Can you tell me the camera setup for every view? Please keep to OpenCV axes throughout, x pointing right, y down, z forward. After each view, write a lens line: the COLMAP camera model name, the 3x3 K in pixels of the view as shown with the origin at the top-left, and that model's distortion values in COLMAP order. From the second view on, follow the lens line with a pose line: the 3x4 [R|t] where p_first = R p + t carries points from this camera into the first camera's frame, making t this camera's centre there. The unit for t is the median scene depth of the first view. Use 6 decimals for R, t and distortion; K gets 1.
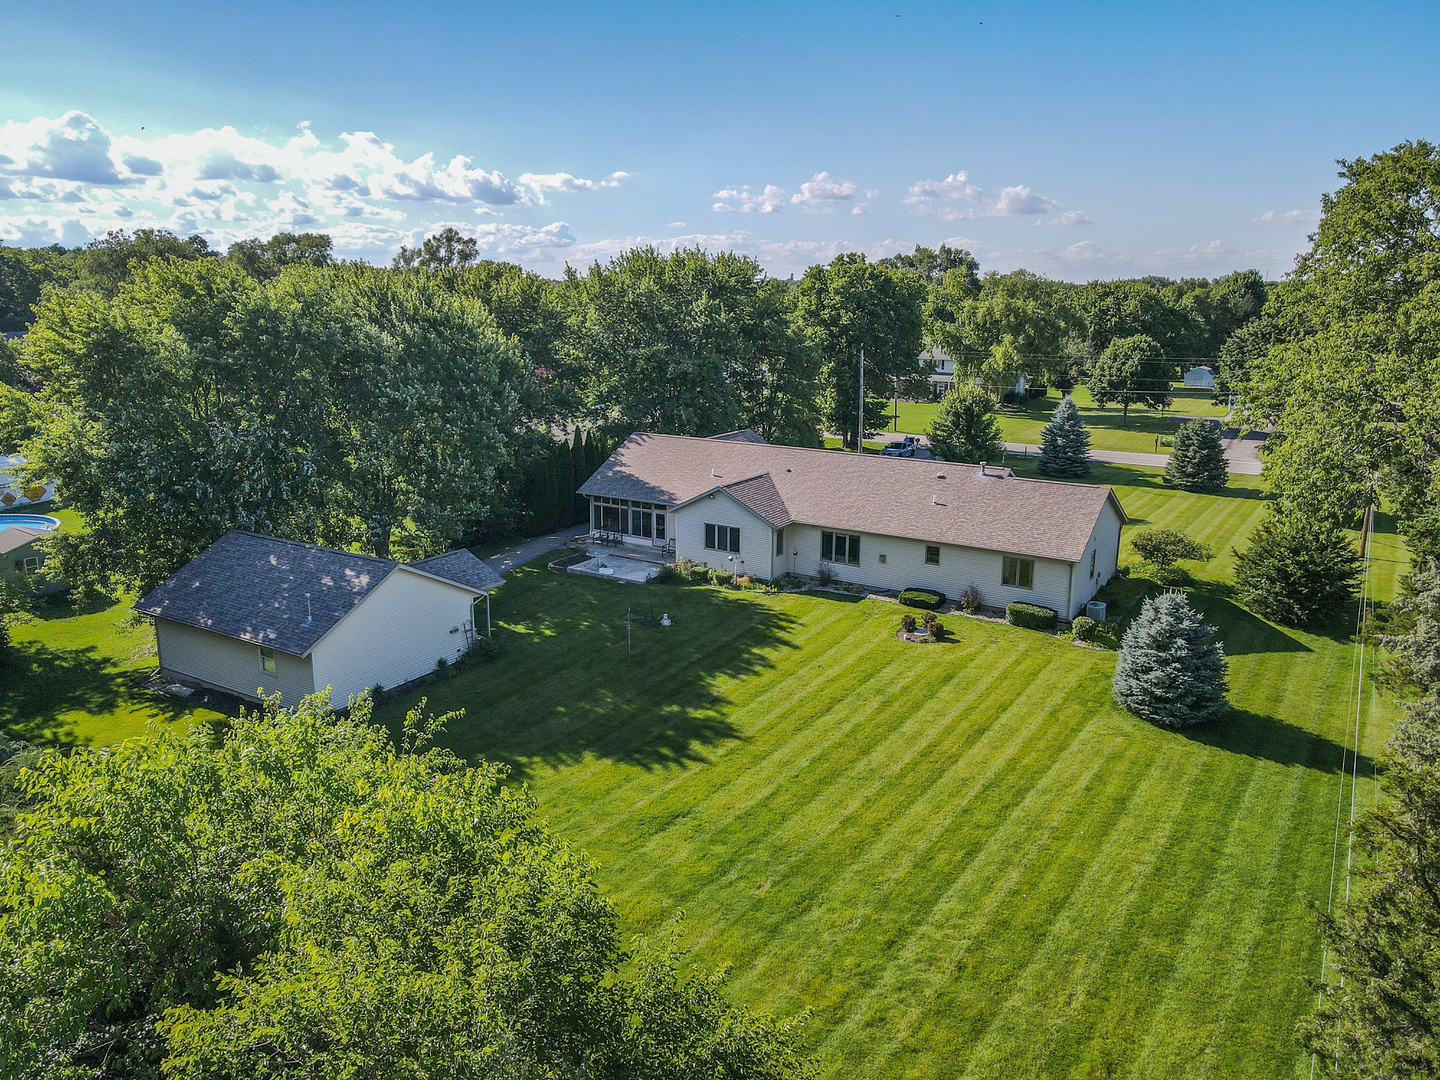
lens RADIAL K [[1042.9, 0, 716.9], [0, 1042.9, 498.3], [0, 0, 1]] dist [0.003277, 0.002109]
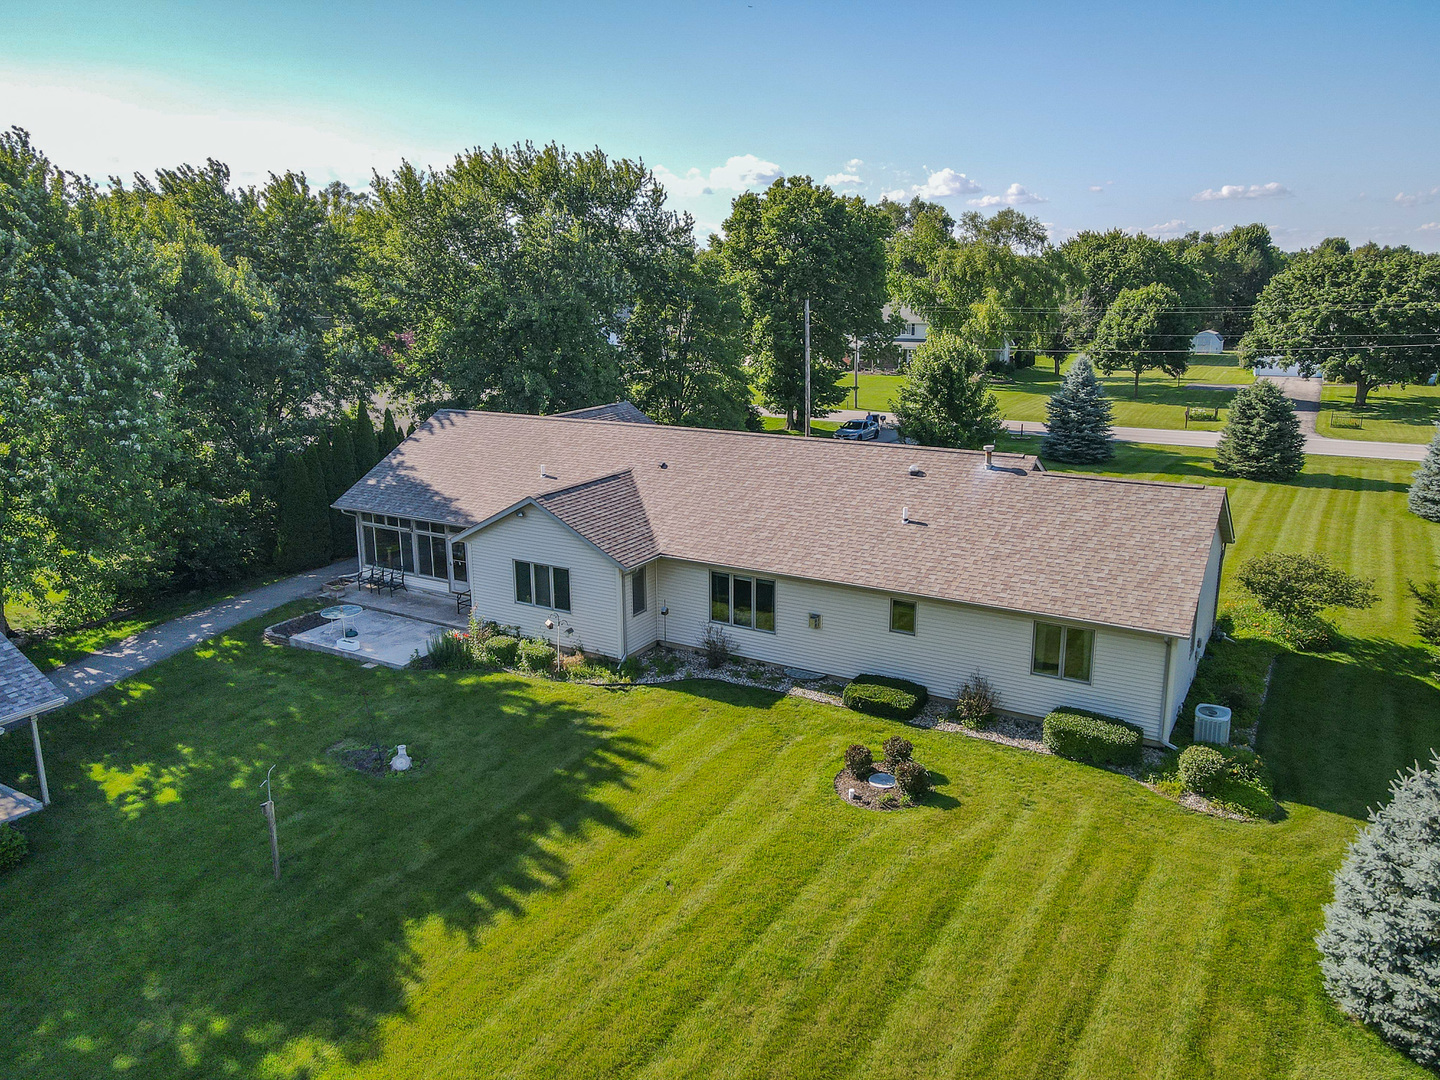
lens RADIAL K [[1042.9, 0, 716.9], [0, 1042.9, 498.3], [0, 0, 1]] dist [0.003277, 0.002109]
pose [[0.999476, -0.020383, 0.025126, 0.089024], [0.020076, 0.999721, 0.012423, -0.015570], [-0.025373, -0.011912, 0.999607, 0.419567]]
